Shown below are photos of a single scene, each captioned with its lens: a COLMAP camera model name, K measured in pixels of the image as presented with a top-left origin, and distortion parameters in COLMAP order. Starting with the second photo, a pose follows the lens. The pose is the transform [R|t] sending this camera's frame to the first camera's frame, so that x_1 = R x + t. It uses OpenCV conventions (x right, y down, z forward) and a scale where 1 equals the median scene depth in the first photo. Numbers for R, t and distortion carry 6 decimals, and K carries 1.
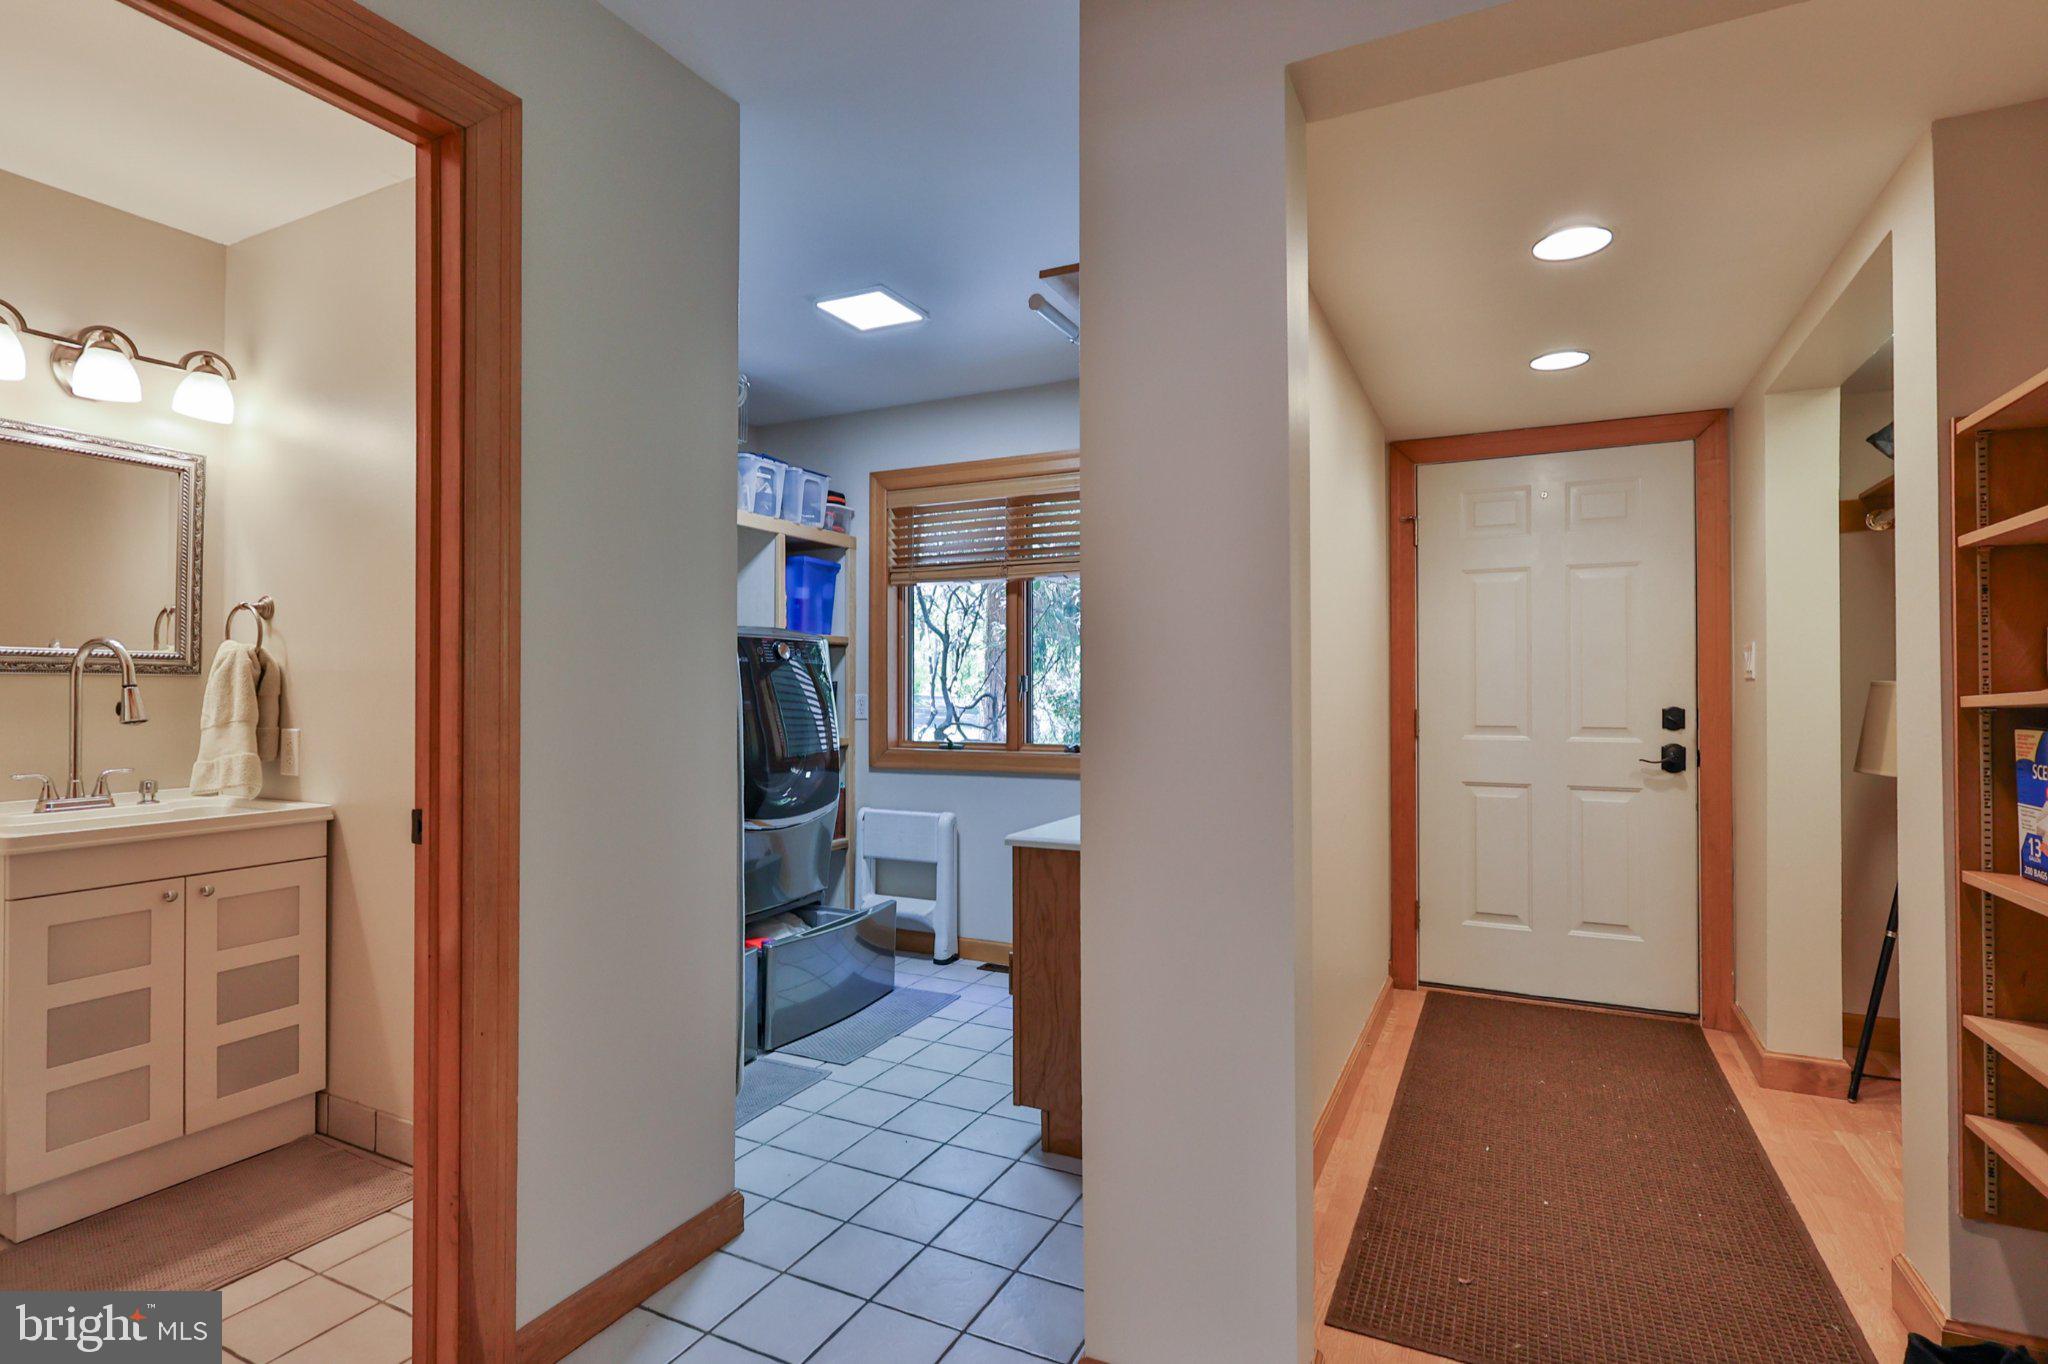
lens RADIAL K [[1021.5, 0, 1024.0], [0, 1021.5, 682.0], [0, 0, 1]] dist [0.000319, -0.000524]
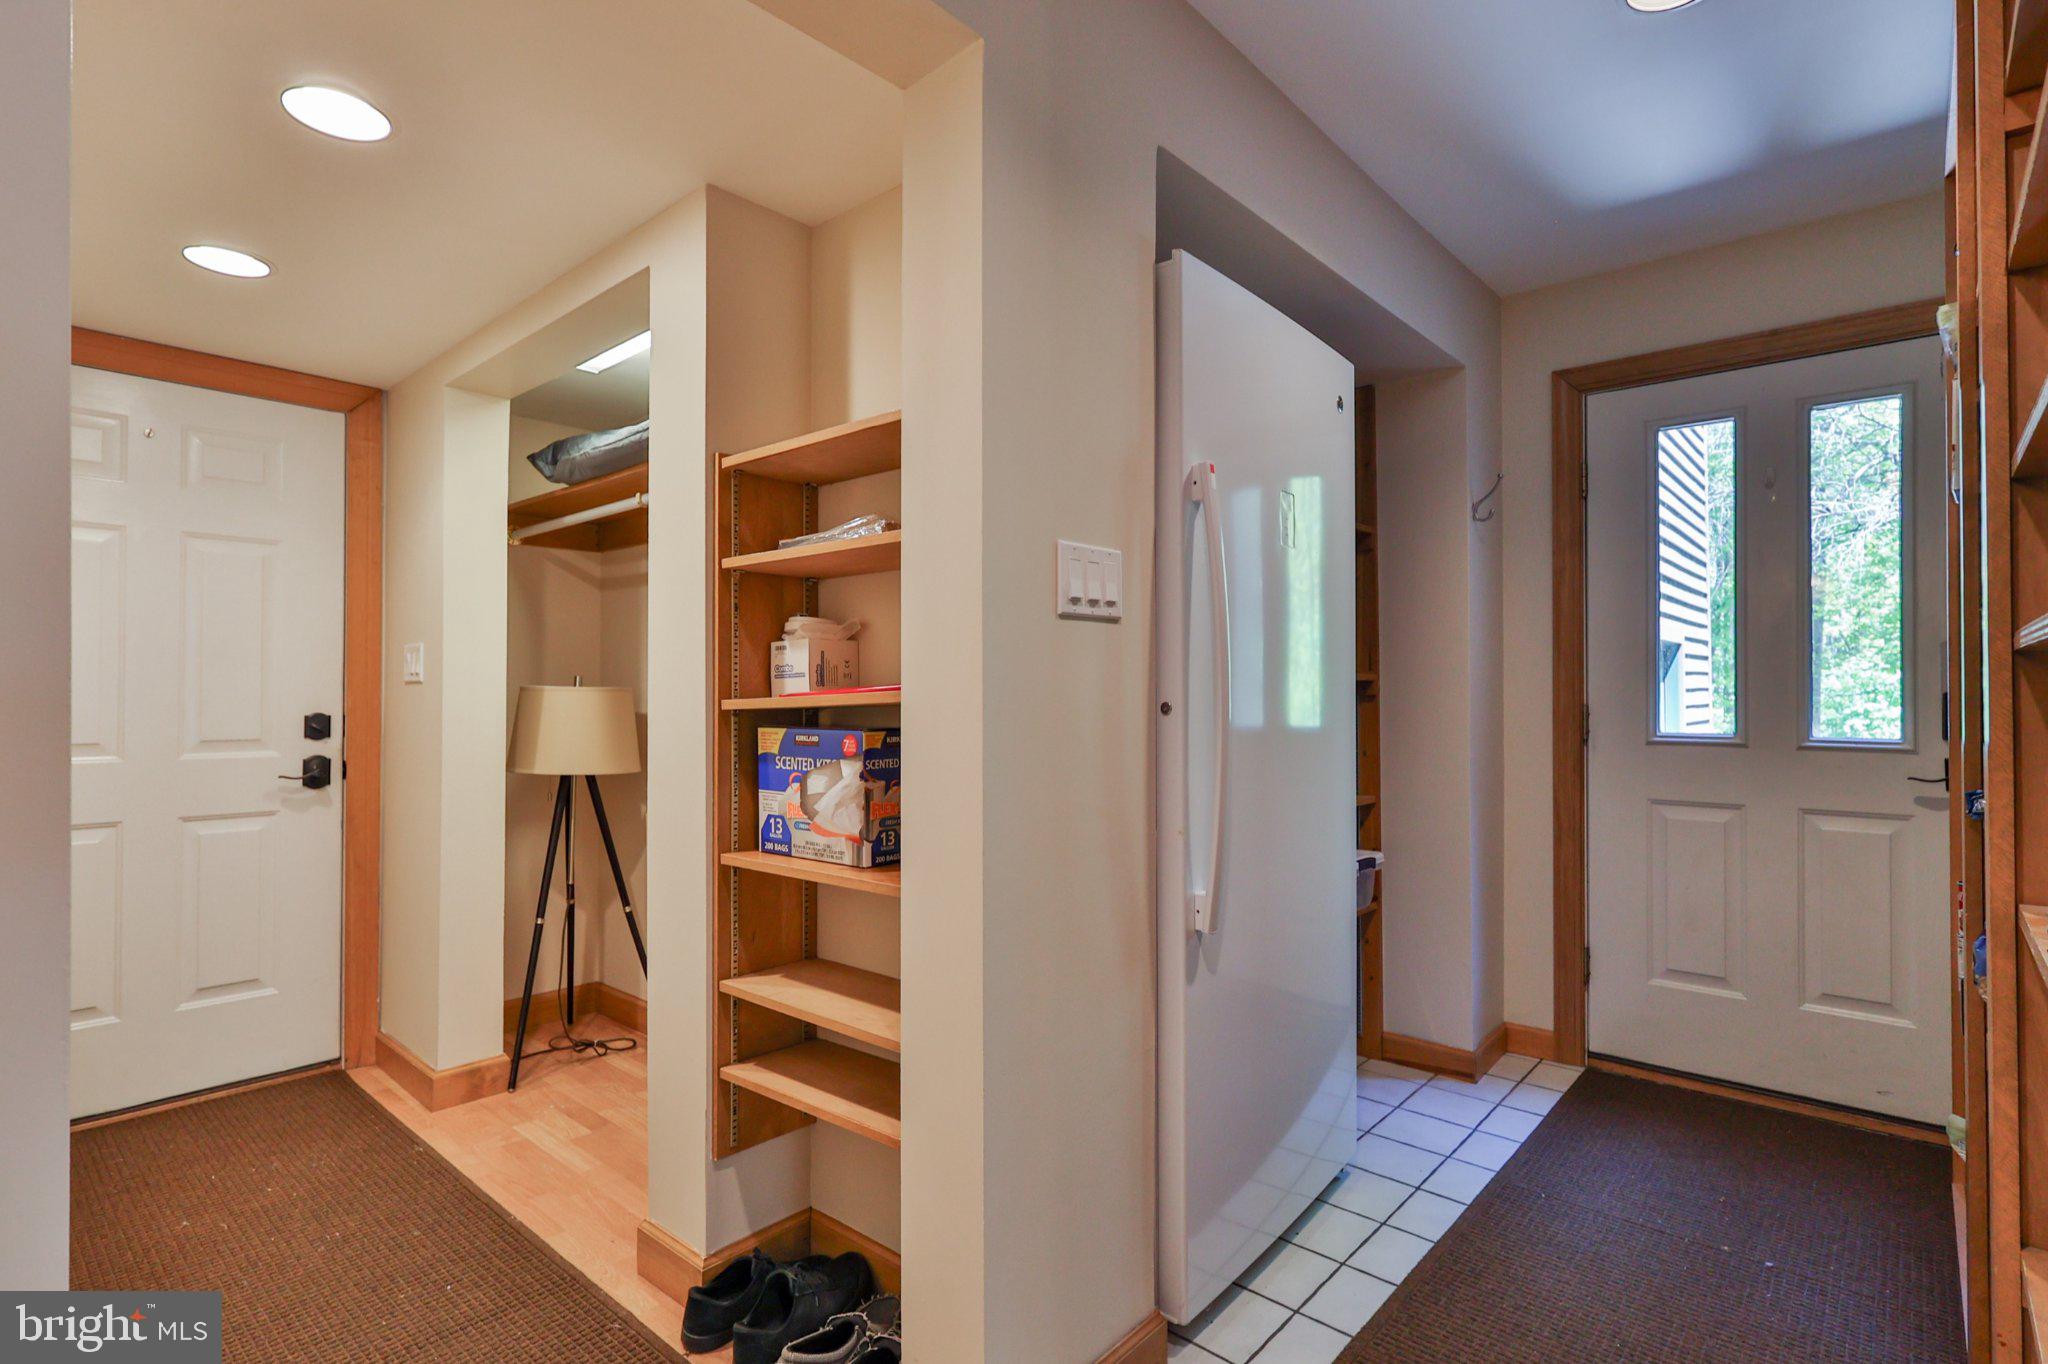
lens RADIAL K [[999.9, 0, 1022.4], [0, 999.9, 684.9], [0, 0, 1]] dist [-0.000886, 0.000097]
pose [[0.252468, 0.011492, 0.967537, -0.030159], [-0.010418, 0.999904, -0.009158, 0.001644], [-0.967549, -0.007768, 0.252564, 0.164780]]
